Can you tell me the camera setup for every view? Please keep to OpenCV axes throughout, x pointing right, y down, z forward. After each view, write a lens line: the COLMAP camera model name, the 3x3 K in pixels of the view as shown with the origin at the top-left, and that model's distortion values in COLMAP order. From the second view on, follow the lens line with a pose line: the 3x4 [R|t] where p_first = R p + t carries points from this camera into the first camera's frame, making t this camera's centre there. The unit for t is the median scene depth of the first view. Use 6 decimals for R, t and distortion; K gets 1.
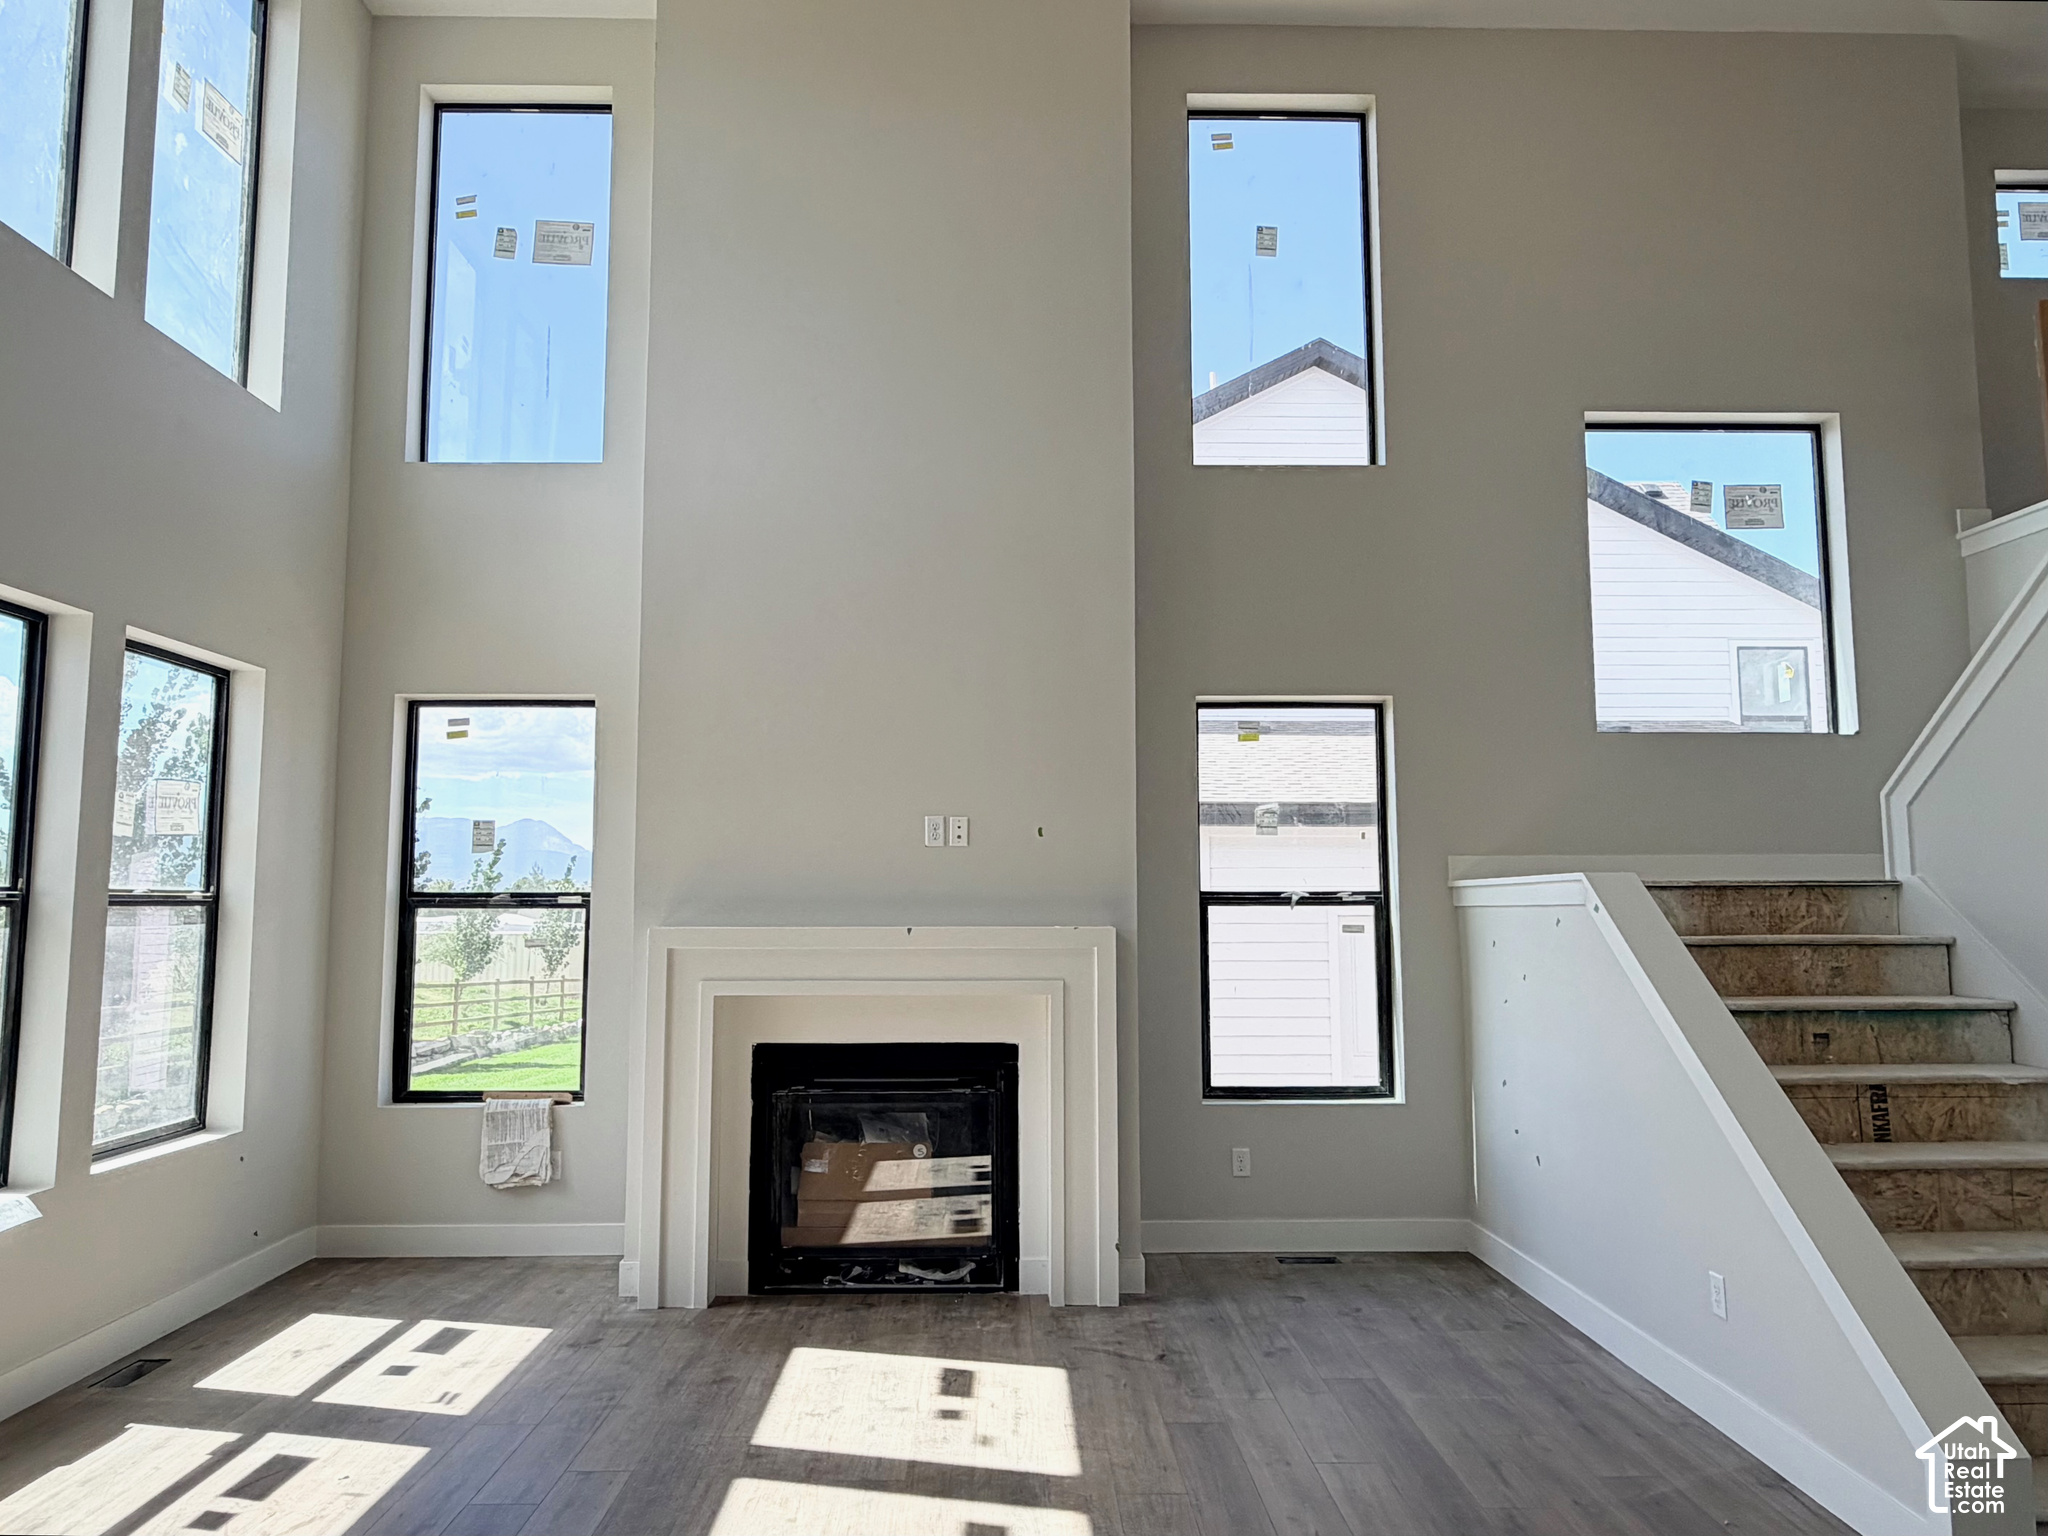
lens RADIAL K [[1385.8, 0, 1024.0], [0, 1385.8, 768.0], [0, 0, 1]] dist [-0.000953, 0.001011]
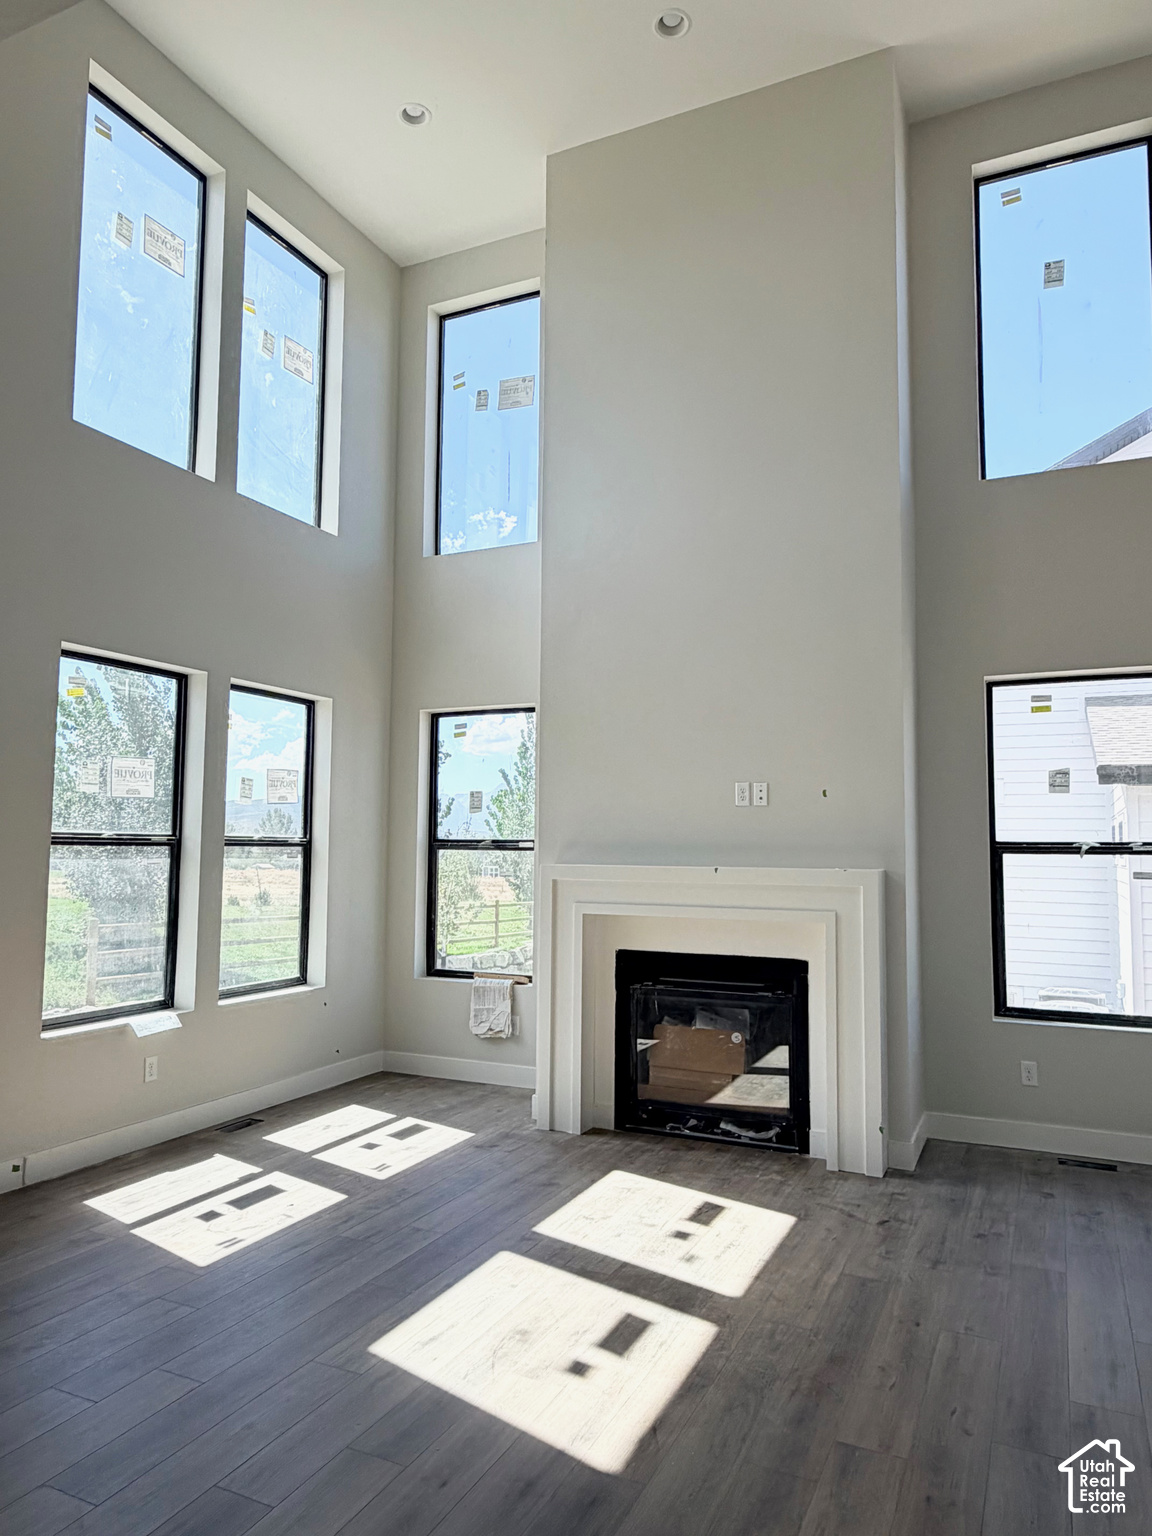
lens RADIAL K [[1025.8, 0, 576.0], [0, 1025.8, 768.0], [0, 0, 1]] dist [-0.002488, 0.001306]
pose [[0.893995, -0.026525, -0.447291, 0.235334], [0.034445, 0.999361, 0.009582, 0.006751], [0.446751, -0.023973, 0.894337, 0.071097]]
